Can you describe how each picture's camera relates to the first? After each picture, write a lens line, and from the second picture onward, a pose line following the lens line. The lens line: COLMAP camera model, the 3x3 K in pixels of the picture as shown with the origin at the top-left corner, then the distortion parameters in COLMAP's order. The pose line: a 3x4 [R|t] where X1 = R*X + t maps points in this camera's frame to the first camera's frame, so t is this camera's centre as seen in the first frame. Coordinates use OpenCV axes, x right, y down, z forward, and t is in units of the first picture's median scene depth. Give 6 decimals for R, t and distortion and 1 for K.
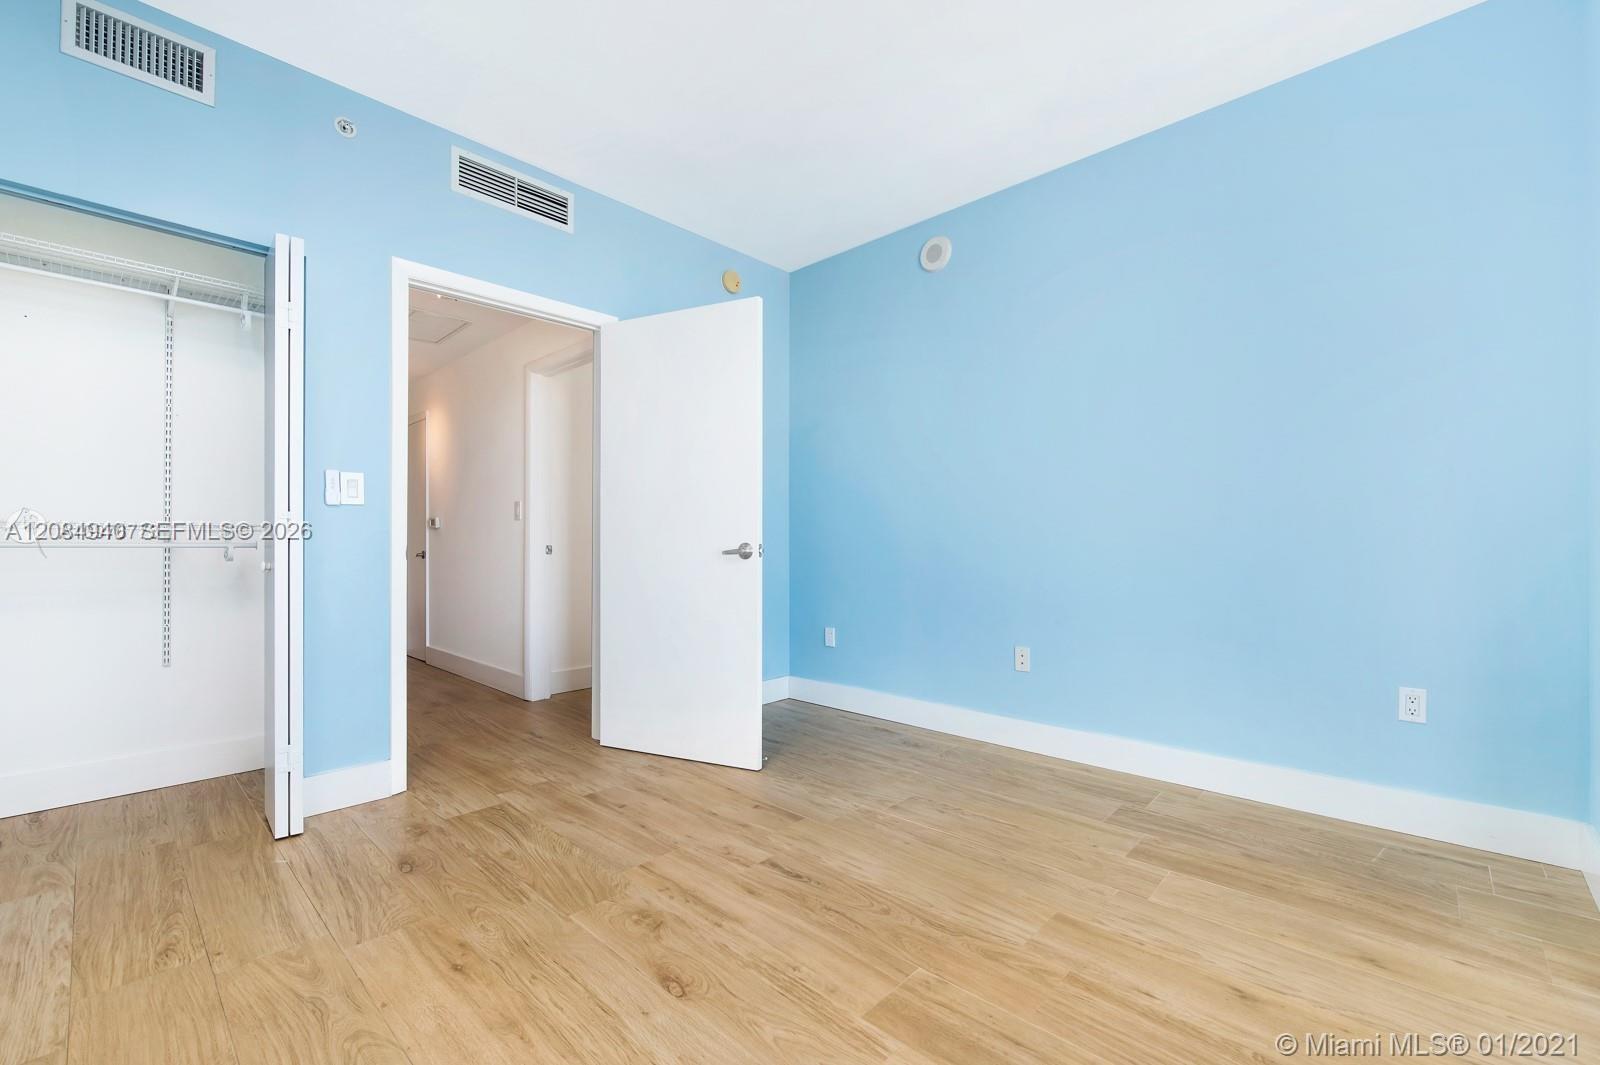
lens RADIAL K [[649.4, 0, 800.8], [0, 649.4, 542.6], [0, 0, 1]] dist [-0.004732, -0.000670]
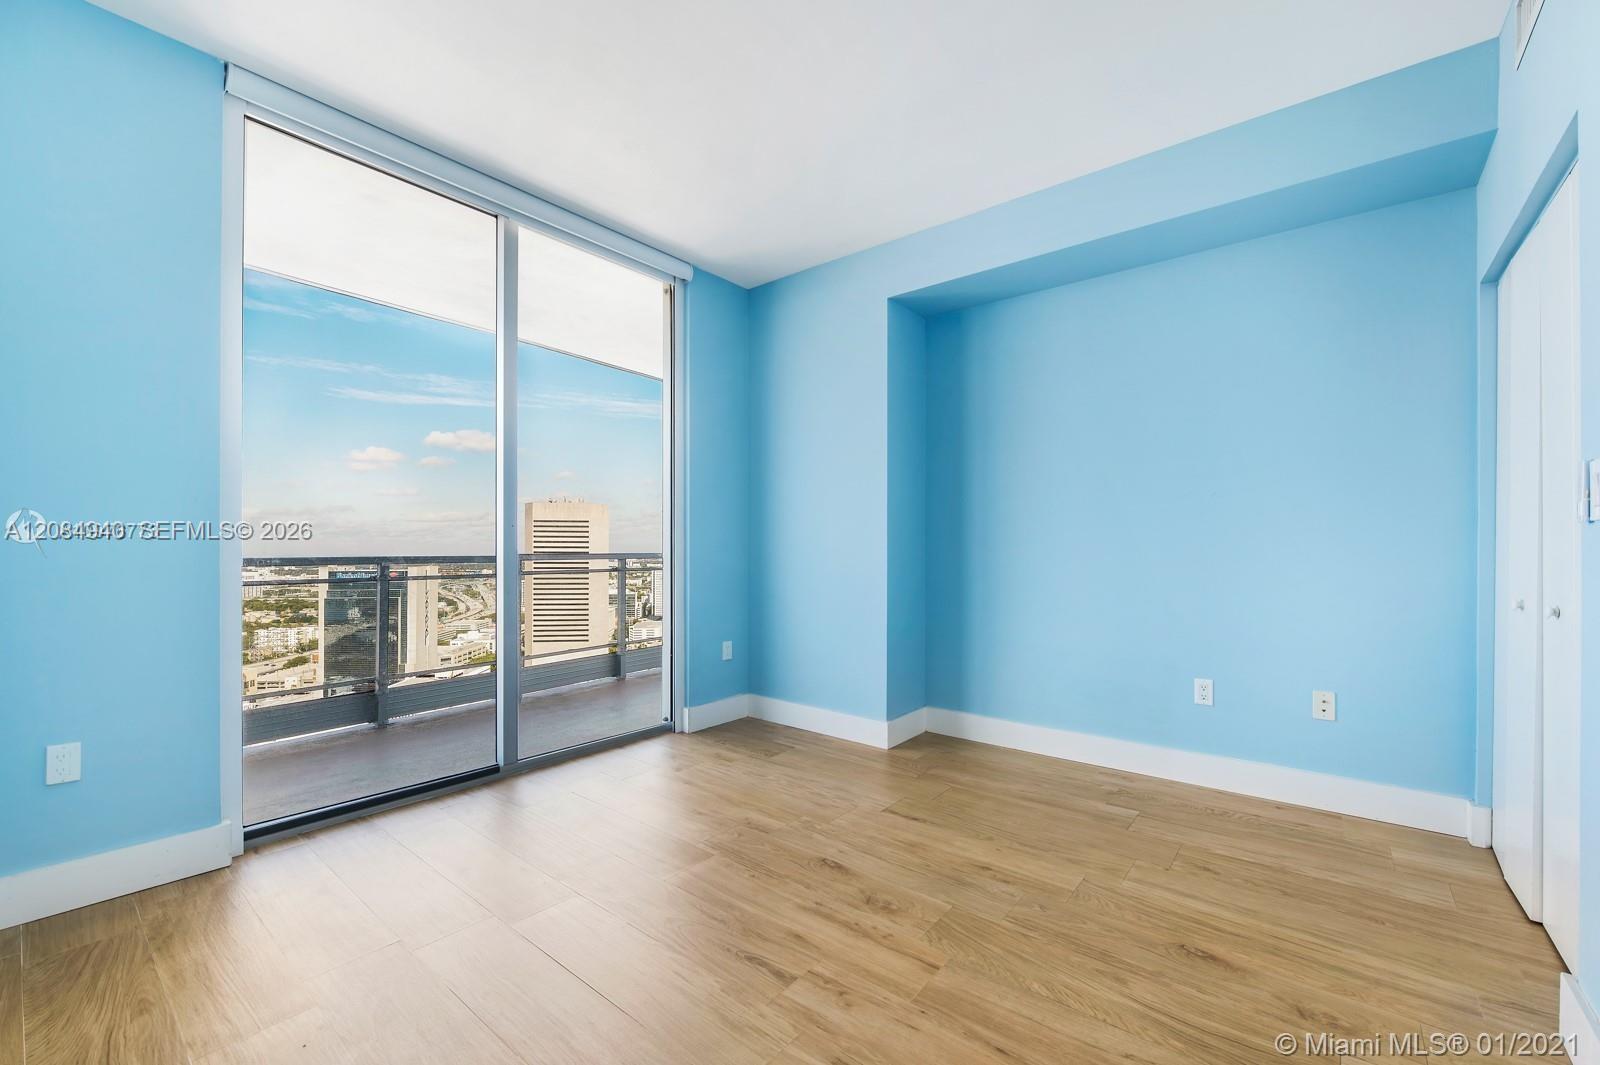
lens RADIAL K [[649.4, 0, 800.8], [0, 649.4, 542.6], [0, 0, 1]] dist [-0.004732, -0.000670]
pose [[-0.997530, 0.002162, -0.070214, -0.012505], [0.002627, 0.999975, -0.006529, -0.054496], [0.070198, -0.006698, -0.997511, 1.994461]]
